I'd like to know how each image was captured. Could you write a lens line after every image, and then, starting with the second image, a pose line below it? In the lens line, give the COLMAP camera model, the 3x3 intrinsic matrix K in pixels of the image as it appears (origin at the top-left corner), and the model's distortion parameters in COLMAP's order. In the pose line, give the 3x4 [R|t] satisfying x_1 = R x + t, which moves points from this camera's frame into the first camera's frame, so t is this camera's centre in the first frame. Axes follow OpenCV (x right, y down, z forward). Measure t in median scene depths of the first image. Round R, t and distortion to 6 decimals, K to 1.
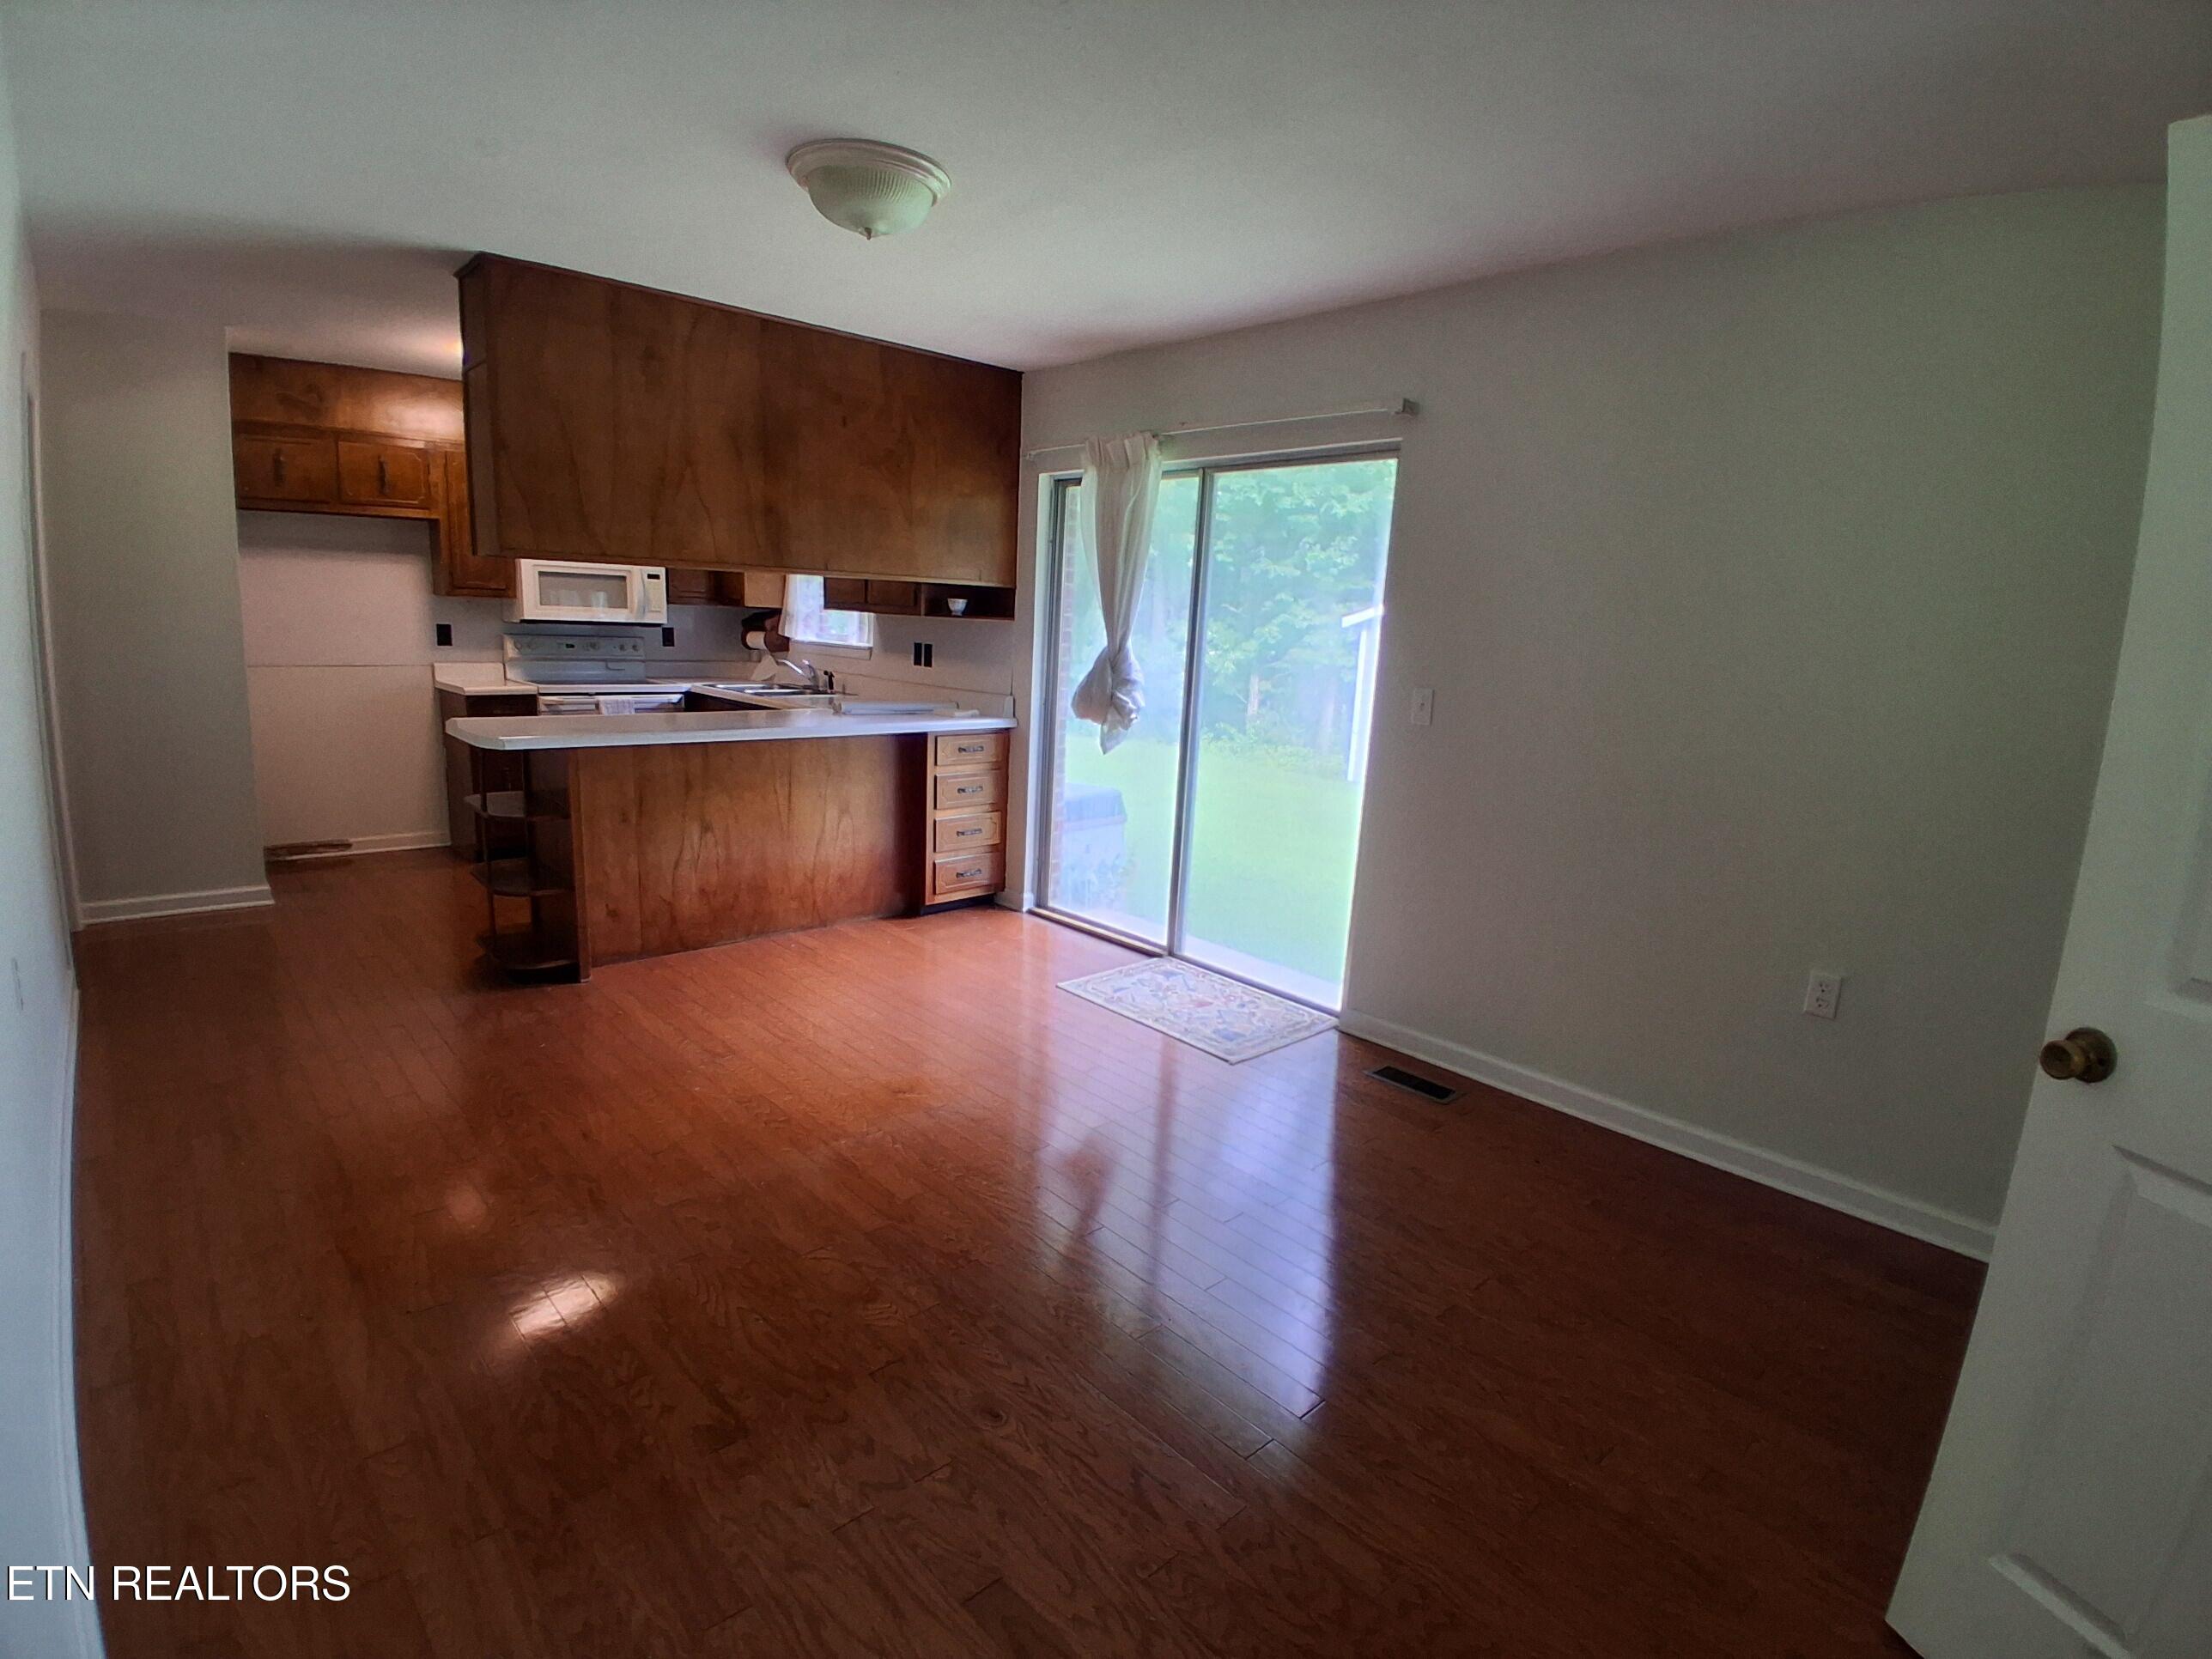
lens RADIAL K [[1091.8, 0, 1104.3], [0, 1091.8, 844.2], [0, 0, 1]] dist [0.004670, -0.047239]
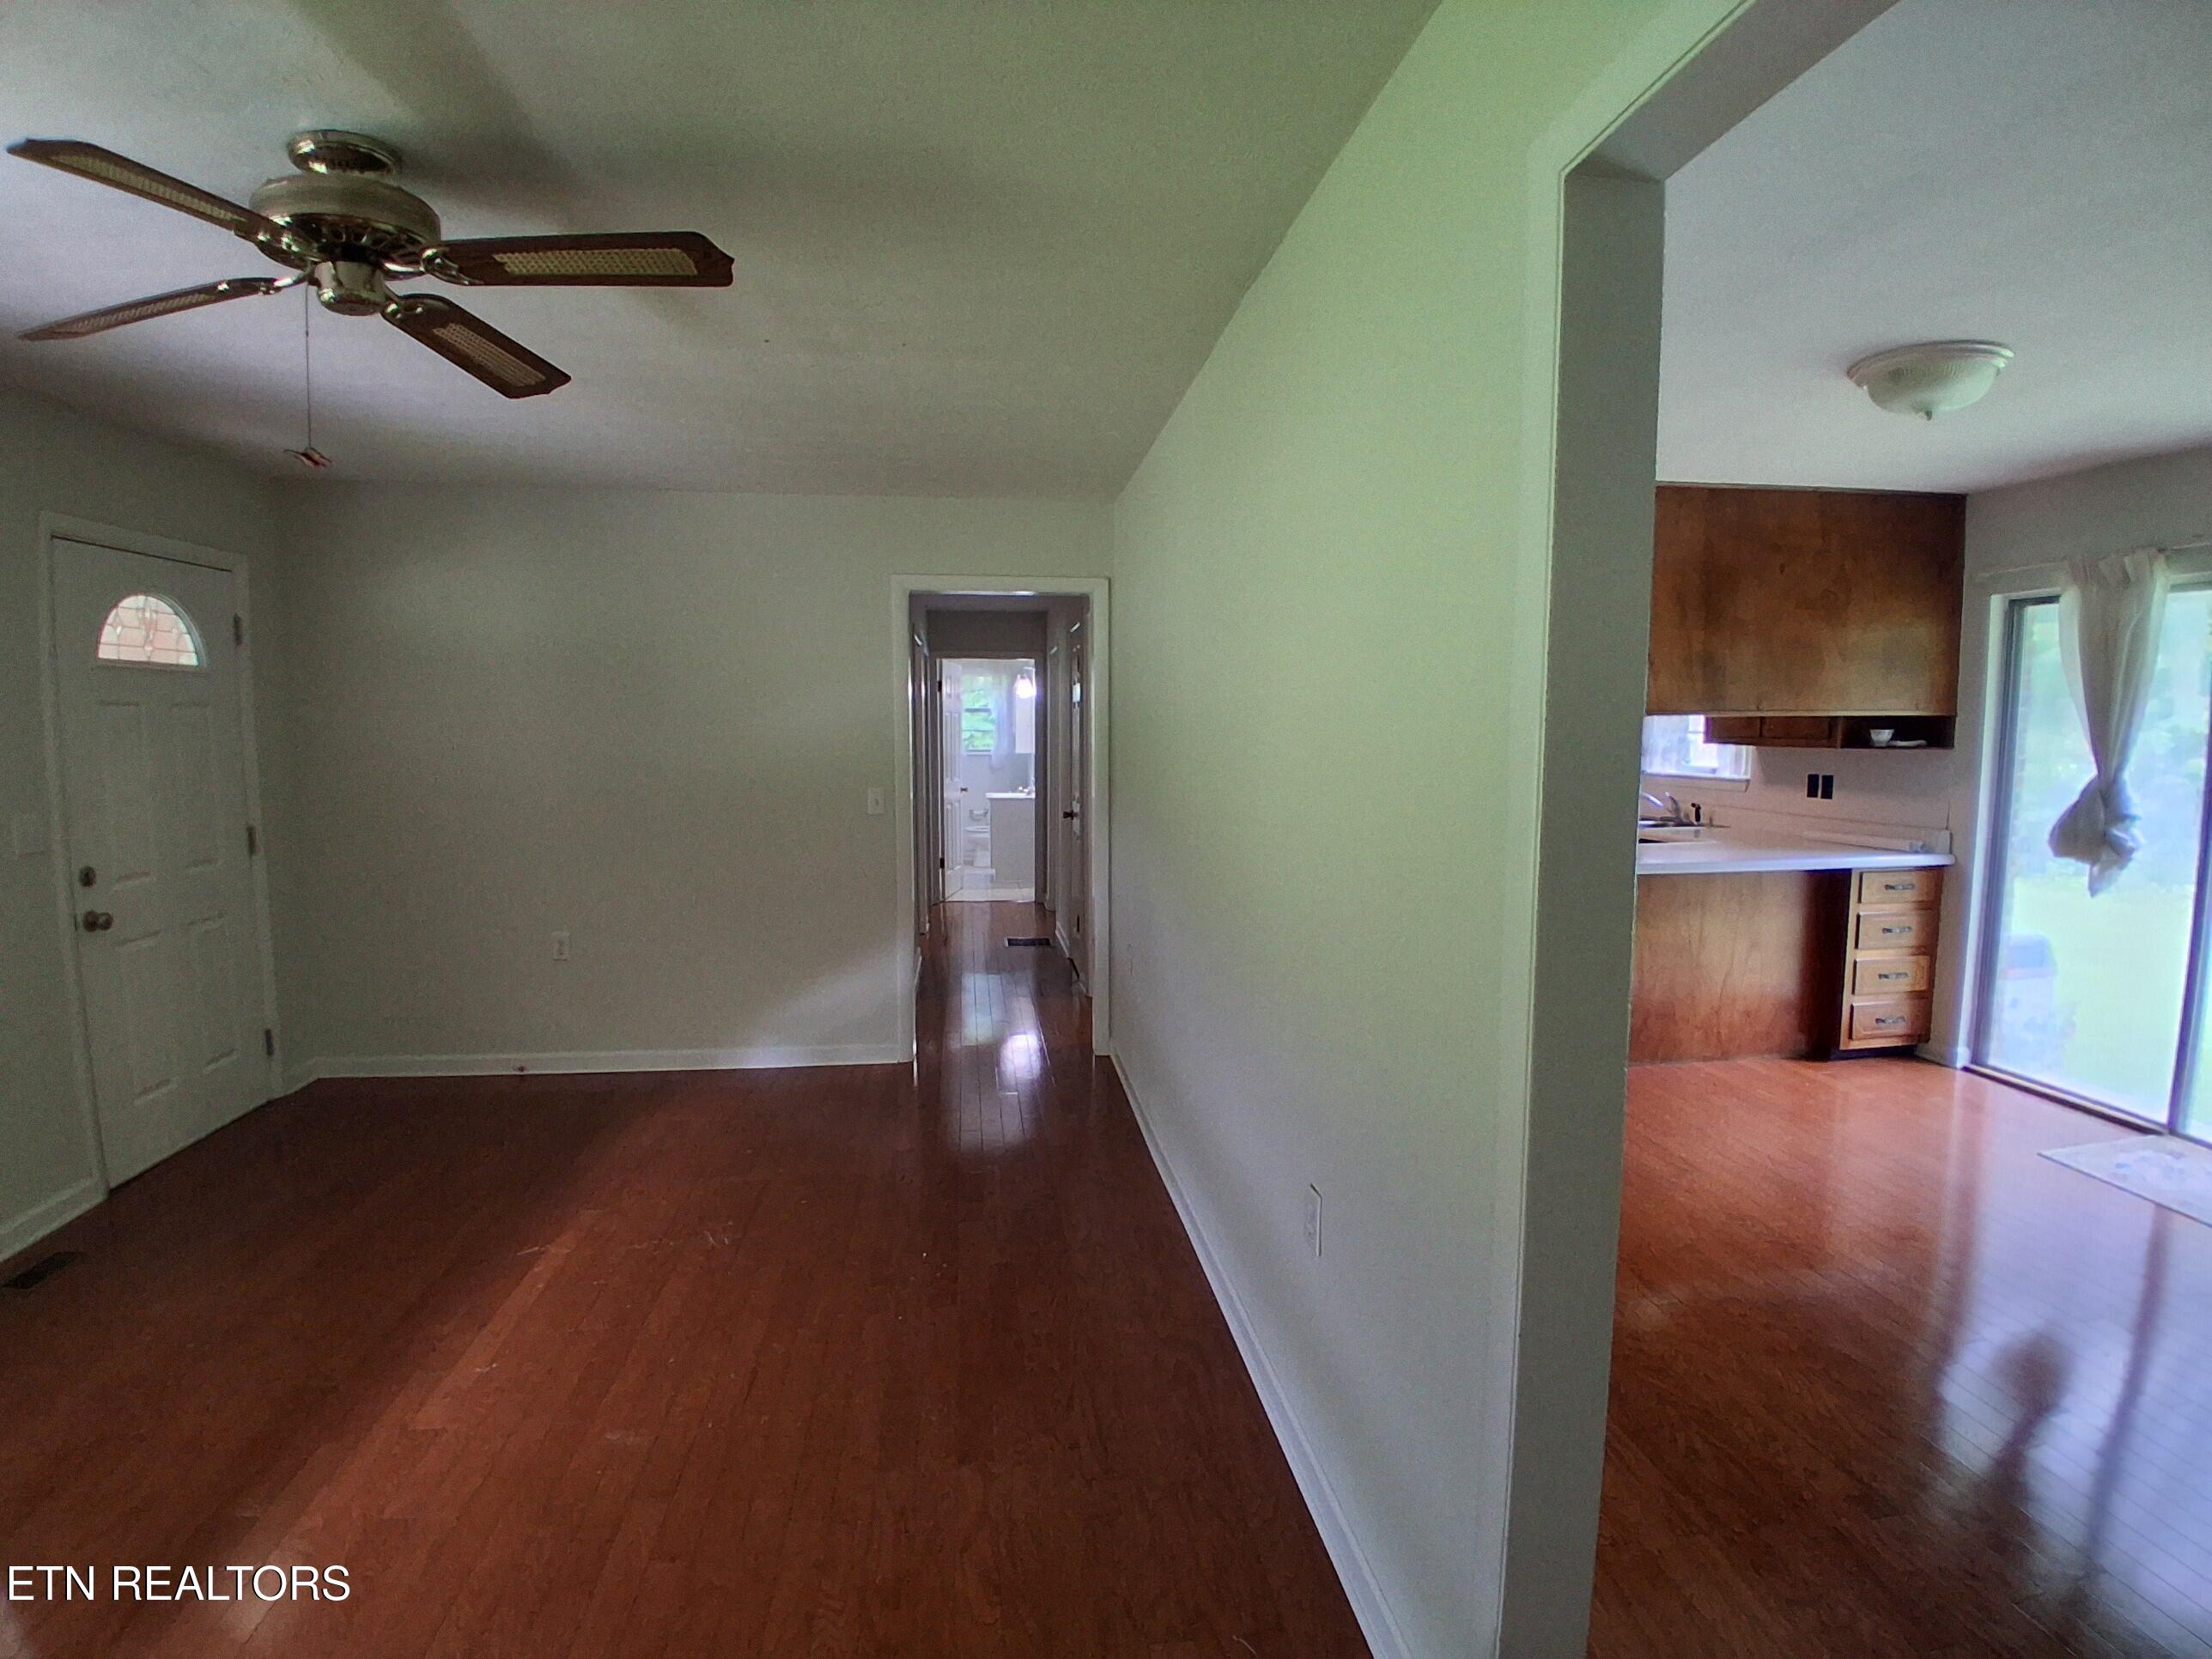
lens RADIAL K [[1091.8, 0, 1104.3], [0, 1091.8, 844.2], [0, 0, 1]] dist [0.004670, -0.047239]
pose [[0.811932, 0.010153, -0.583664, -0.137298], [-0.075594, 0.993259, -0.087880, 0.009696], [0.578837, 0.115474, 0.807226, -0.148730]]
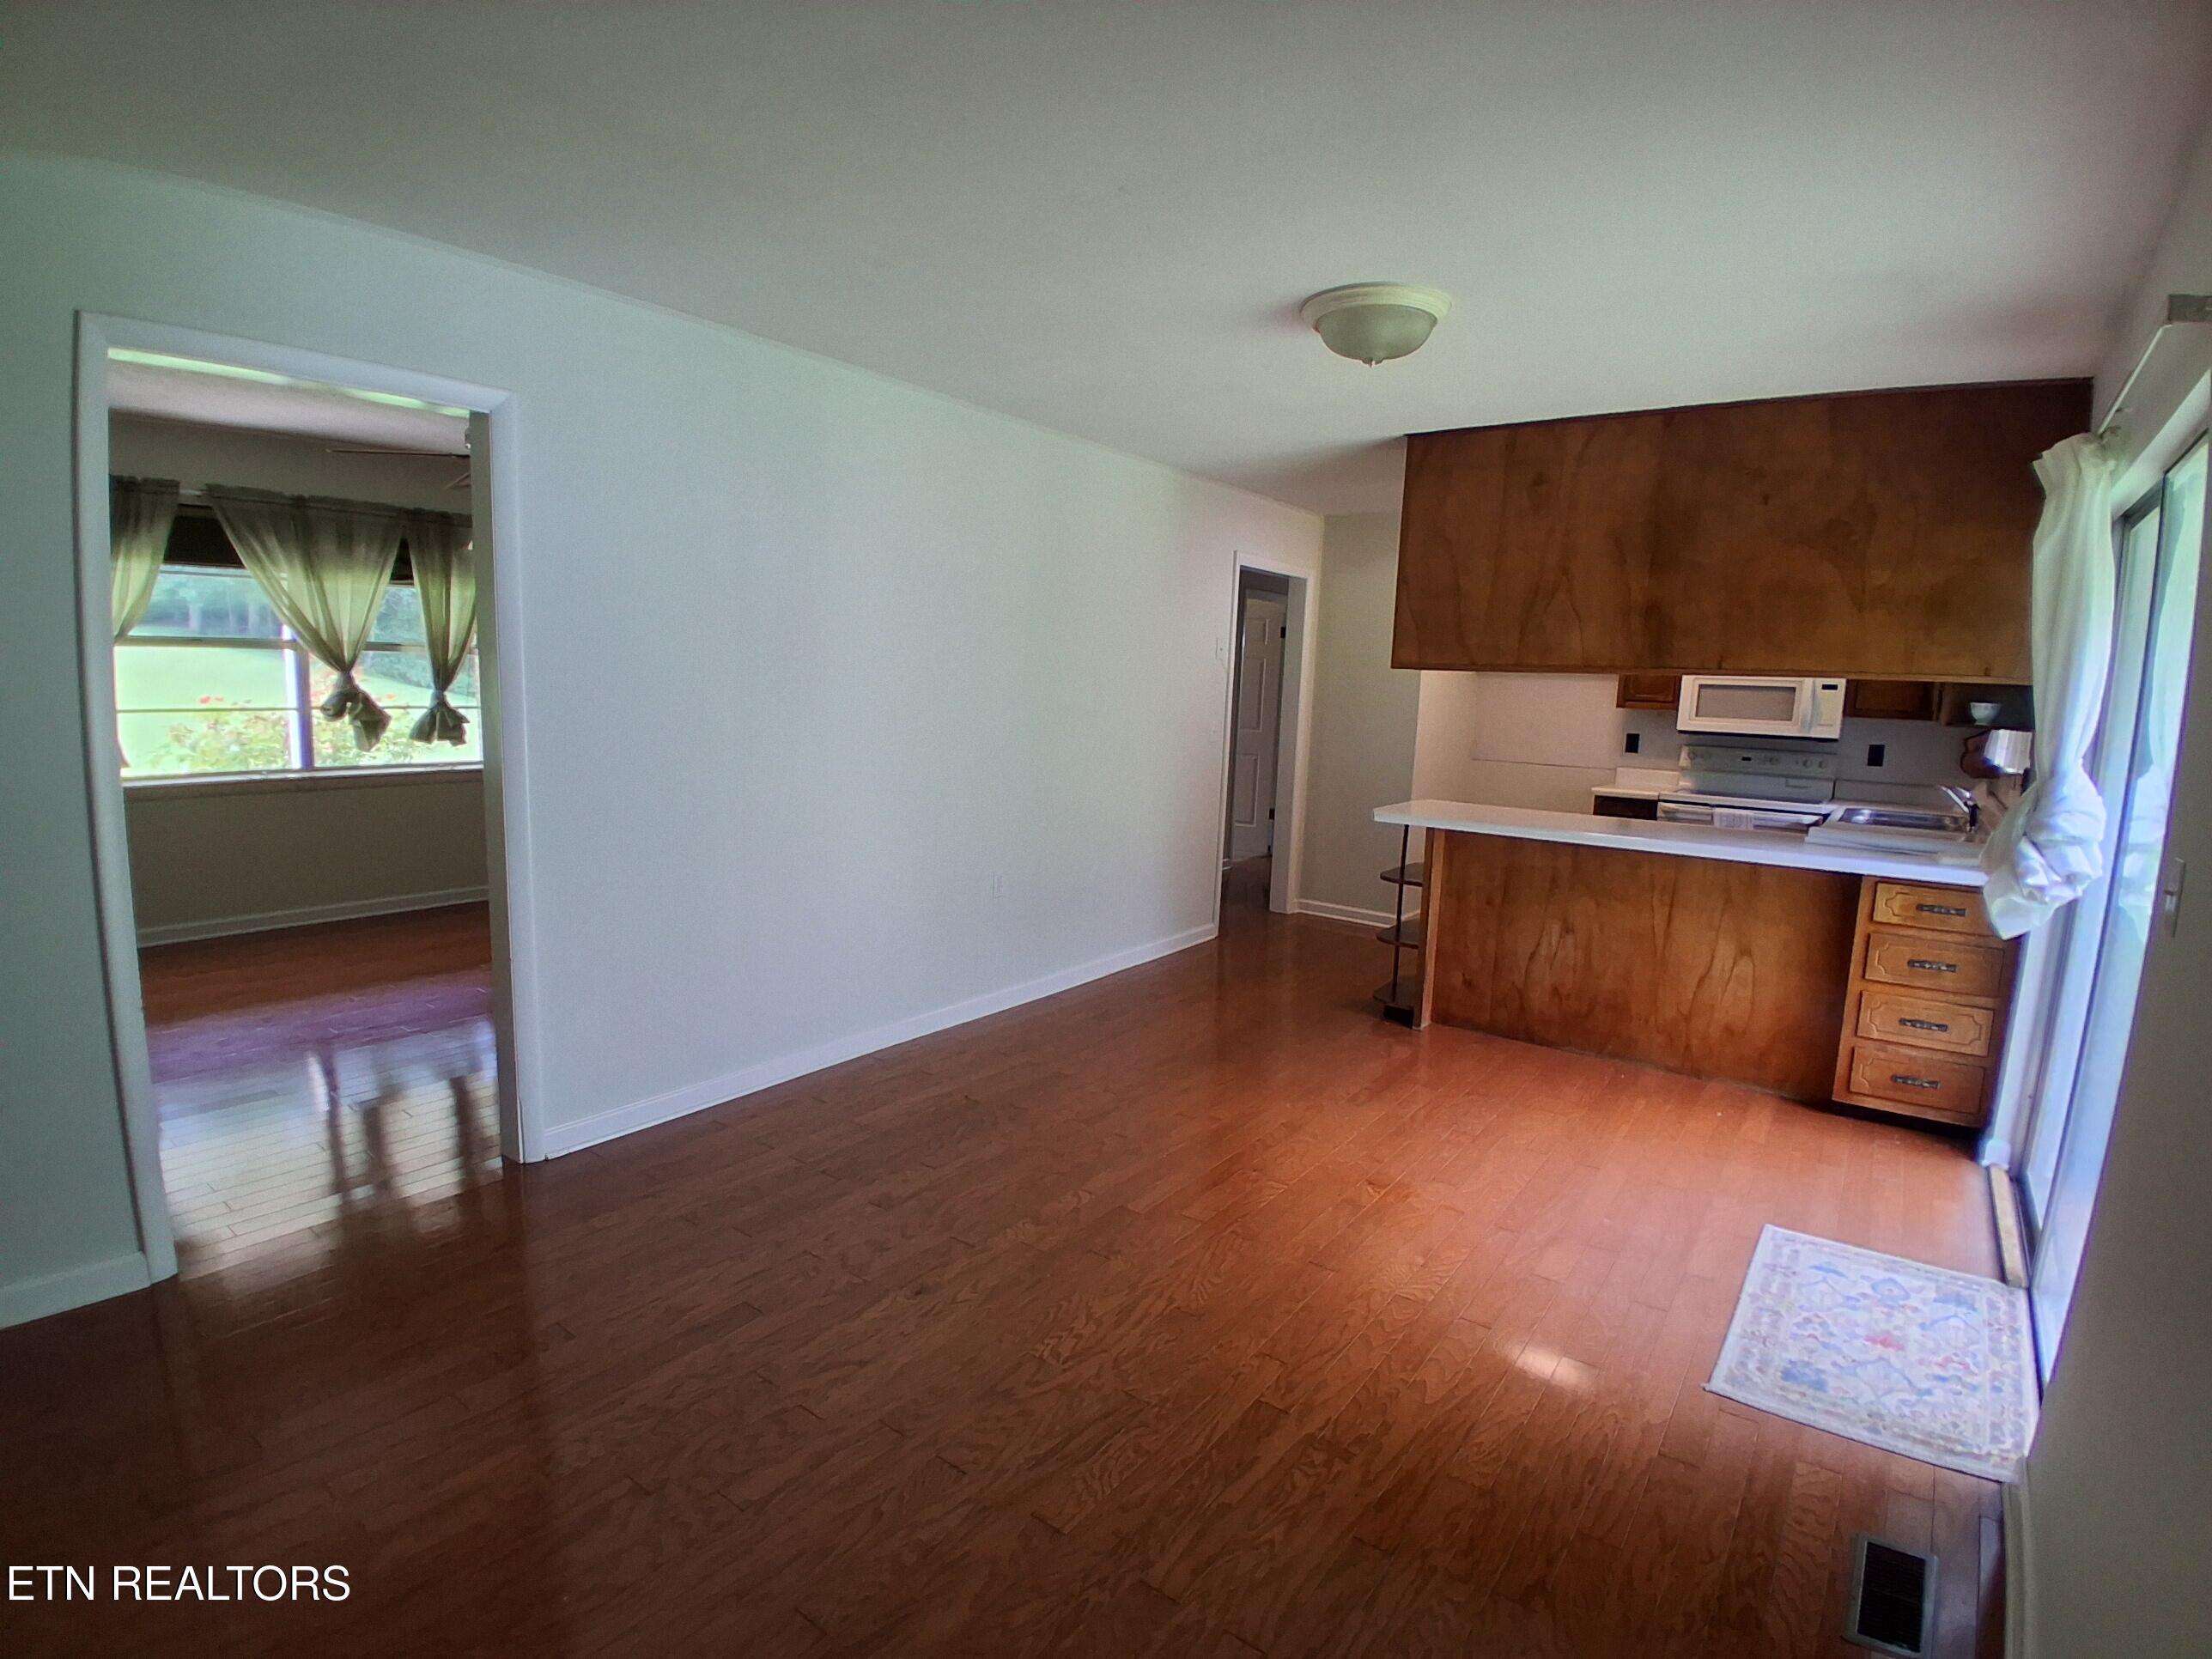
lens RADIAL K [[1091.8, 0, 1104.3], [0, 1091.8, 844.2], [0, 0, 1]] dist [0.004670, -0.047239]
pose [[0.186901, 0.108191, -0.976403, 0.460120], [-0.223607, 0.972512, 0.064957, -0.053192], [0.956592, 0.206190, 0.205956, 0.331636]]
